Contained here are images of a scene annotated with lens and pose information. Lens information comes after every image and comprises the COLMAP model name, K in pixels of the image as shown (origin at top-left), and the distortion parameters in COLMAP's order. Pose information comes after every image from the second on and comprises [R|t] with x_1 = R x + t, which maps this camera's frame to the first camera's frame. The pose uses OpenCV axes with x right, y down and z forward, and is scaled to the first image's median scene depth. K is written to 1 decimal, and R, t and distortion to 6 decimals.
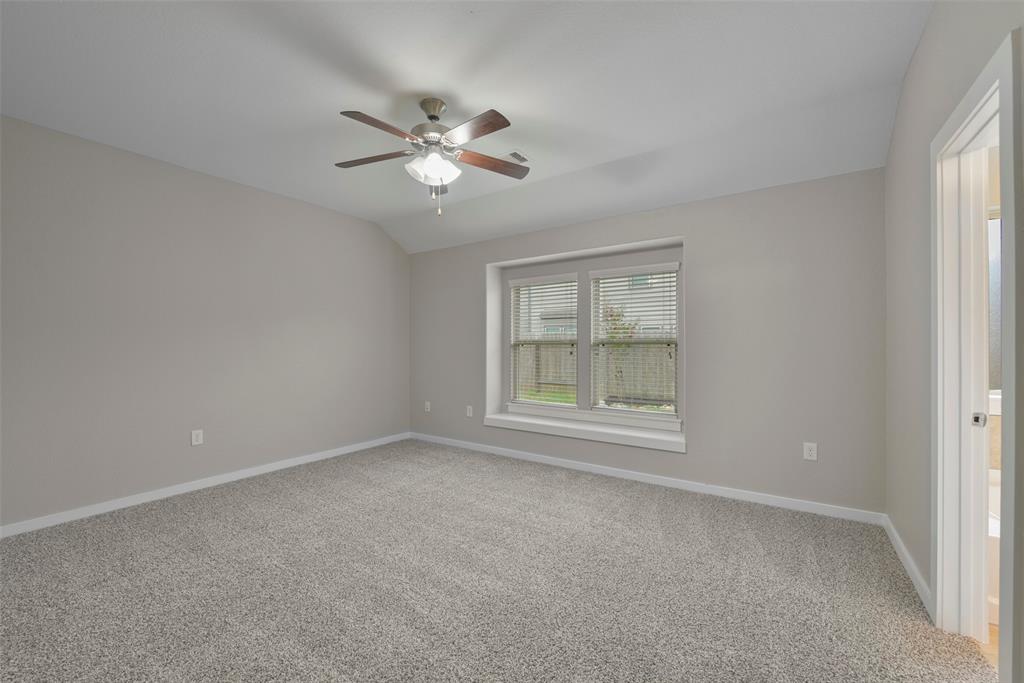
lens RADIAL K [[407.1, 0, 494.2], [0, 407.1, 345.7], [0, 0, 1]] dist [-0.007706, -0.000682]
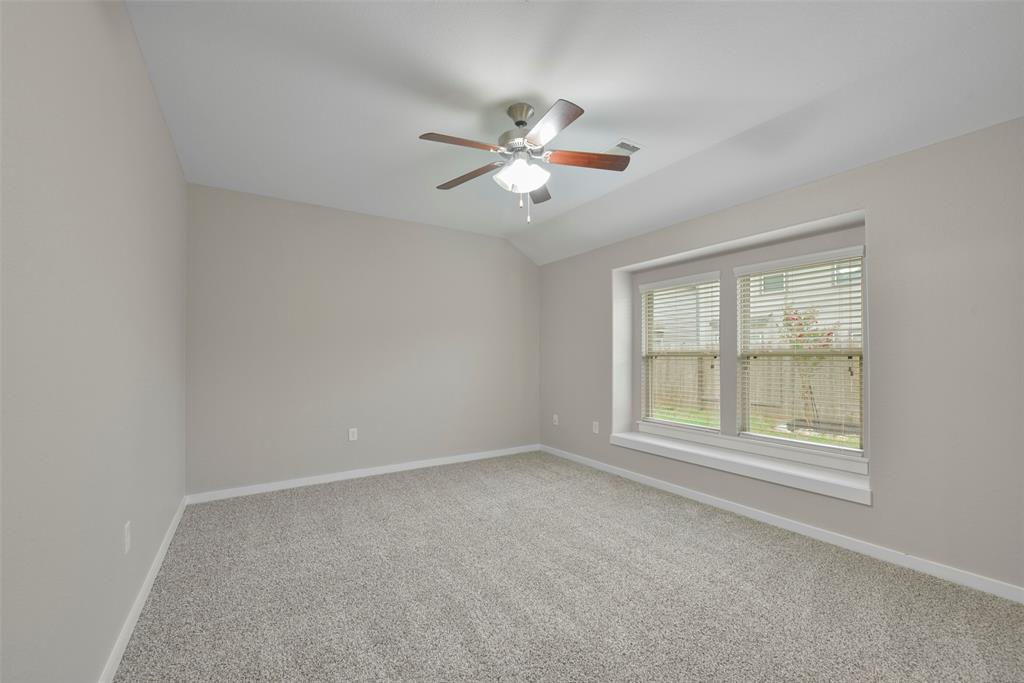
lens RADIAL K [[407.1, 0, 477.3], [0, 407.1, 354.0], [0, 0, 1]] dist [-0.007706, -0.000682]
pose [[0.921862, -0.001940, -0.387513, 0.102744], [-0.000882, 0.999974, -0.007105, -0.002938], [0.387517, 0.006891, 0.921837, 0.055809]]
